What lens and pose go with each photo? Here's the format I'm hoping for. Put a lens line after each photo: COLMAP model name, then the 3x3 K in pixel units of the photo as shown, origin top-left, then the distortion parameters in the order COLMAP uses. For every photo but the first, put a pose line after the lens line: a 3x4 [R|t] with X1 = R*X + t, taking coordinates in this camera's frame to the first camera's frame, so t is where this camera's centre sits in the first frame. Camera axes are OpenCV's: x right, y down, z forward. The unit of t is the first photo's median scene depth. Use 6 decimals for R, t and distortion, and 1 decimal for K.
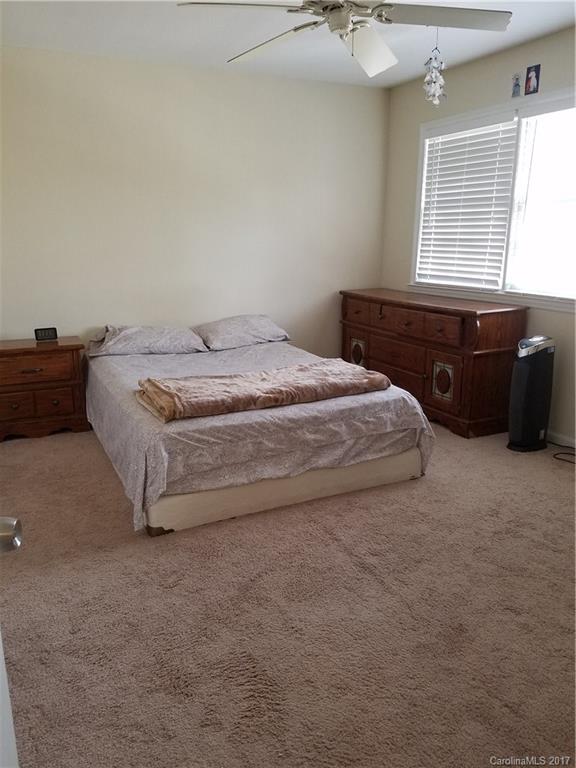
lens RADIAL K [[605.7, 0, 288.0], [0, 605.7, 384.0], [0, 0, 1]] dist [0.059170, -0.000626]
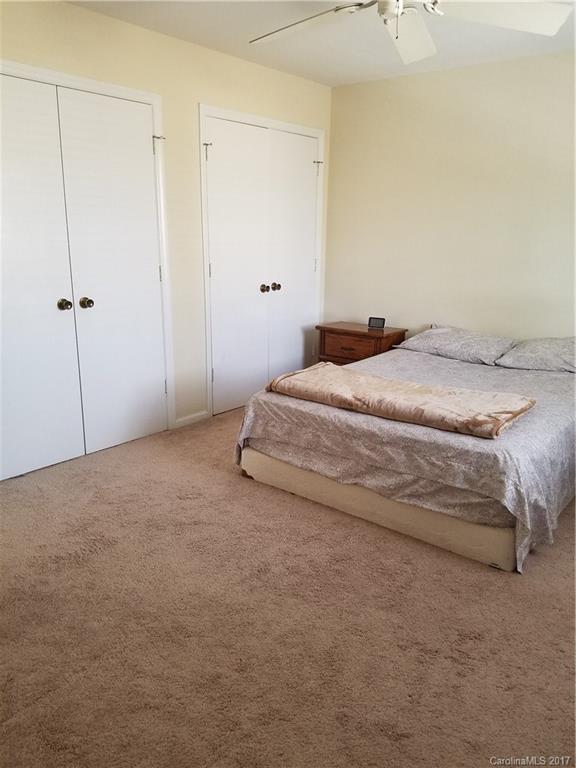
lens RADIAL K [[580.0, 0, 288.0], [0, 580.0, 384.0], [0, 0, 1]] dist [0.007330, -0.001404]
pose [[0.387485, 0.223368, -0.894406, 0.769093], [-0.229060, 0.963104, 0.141289, -0.113228], [0.892965, 0.150125, 0.424353, 0.490815]]
